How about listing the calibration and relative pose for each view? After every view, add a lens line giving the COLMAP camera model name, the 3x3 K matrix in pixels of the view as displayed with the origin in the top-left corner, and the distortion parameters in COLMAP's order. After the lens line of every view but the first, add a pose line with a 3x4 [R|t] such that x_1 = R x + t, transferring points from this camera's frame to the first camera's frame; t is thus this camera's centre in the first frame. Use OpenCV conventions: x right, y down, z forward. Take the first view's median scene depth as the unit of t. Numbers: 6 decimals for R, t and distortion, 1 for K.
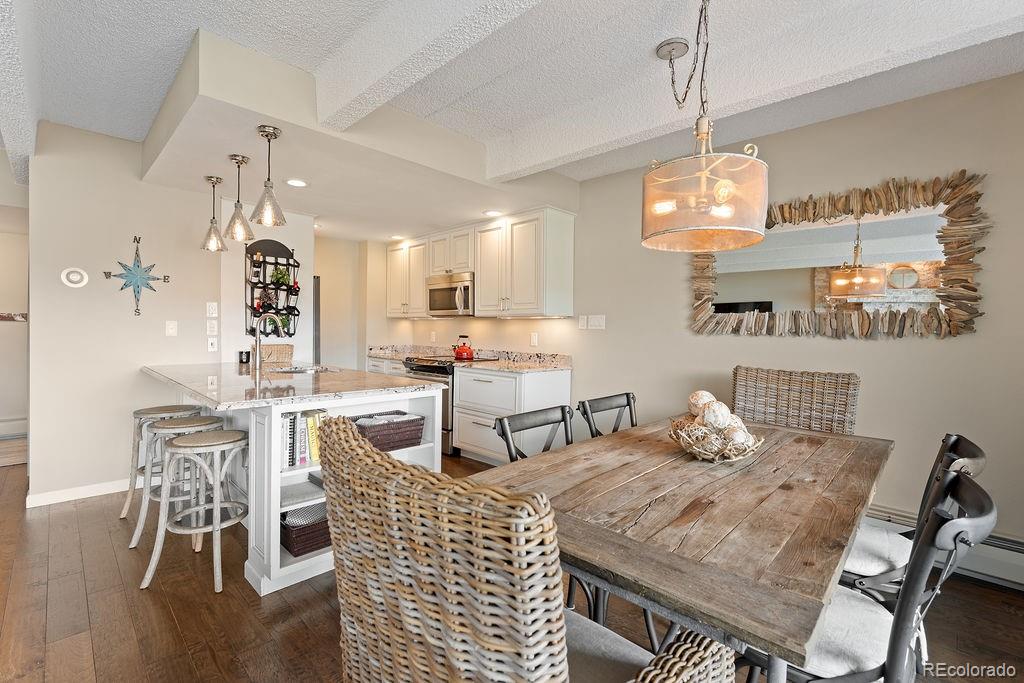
lens RADIAL K [[455.9, 0, 512.0], [0, 455.9, 341.5], [0, 0, 1]] dist [0.000932, 0.000075]
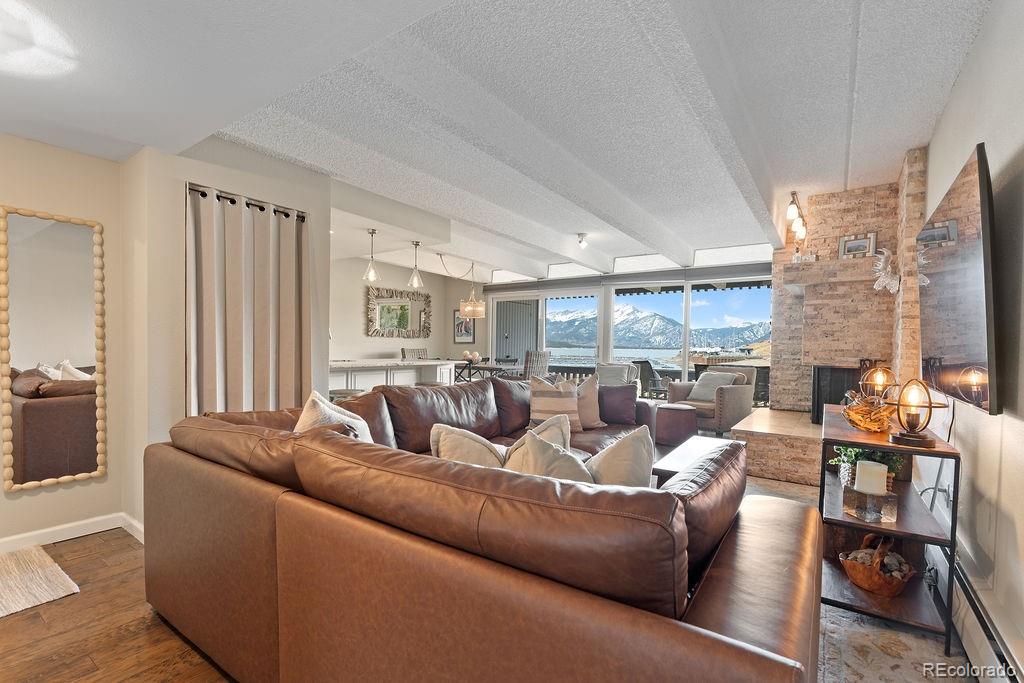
lens RADIAL K [[461.8, 0, 516.1], [0, 461.8, 358.5], [0, 0, 1]] dist [0.000007, 0.000063]
pose [[-0.157238, -0.046156, 0.986482, -2.606743], [0.007482, 0.998823, 0.047926, -0.014994], [-0.987532, 0.014917, -0.156707, 0.795242]]
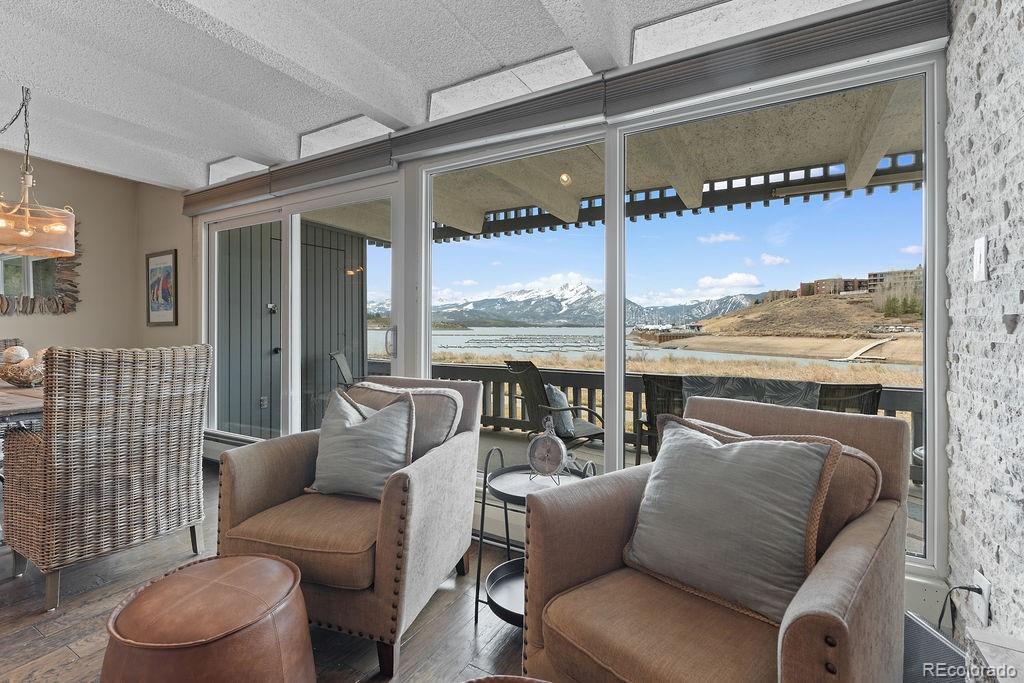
lens RADIAL K [[459.9, 0, 510.6], [0, 459.9, 326.3], [0, 0, 1]] dist [-0.000063, 0.000047]
pose [[-0.236832, -0.017910, 0.971385, -0.956295], [0.019630, 0.999538, 0.023215, 0.025712], [-0.971352, 0.024566, -0.236371, -0.167298]]
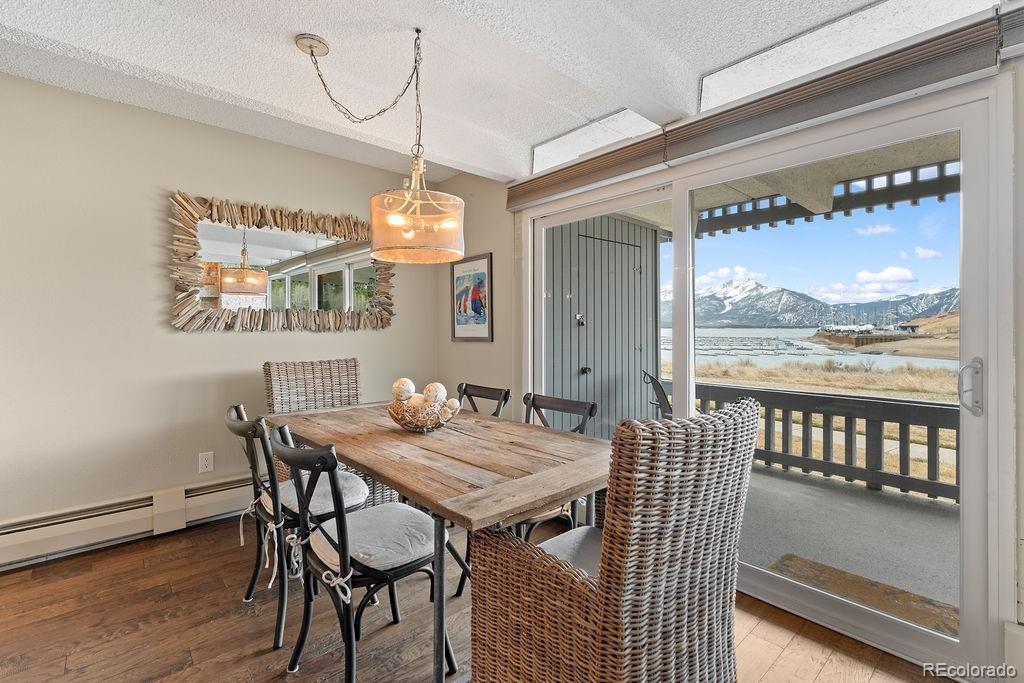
lens RADIAL K [[460.8, 0, 509.6], [0, 460.8, 325.8], [0, 0, 1]] dist [-0.001363, -0.000264]
pose [[0.086292, -0.013258, 0.996182, -0.497085], [0.029917, 0.999495, 0.010710, -0.022568], [-0.995821, 0.028878, 0.086645, 0.397342]]
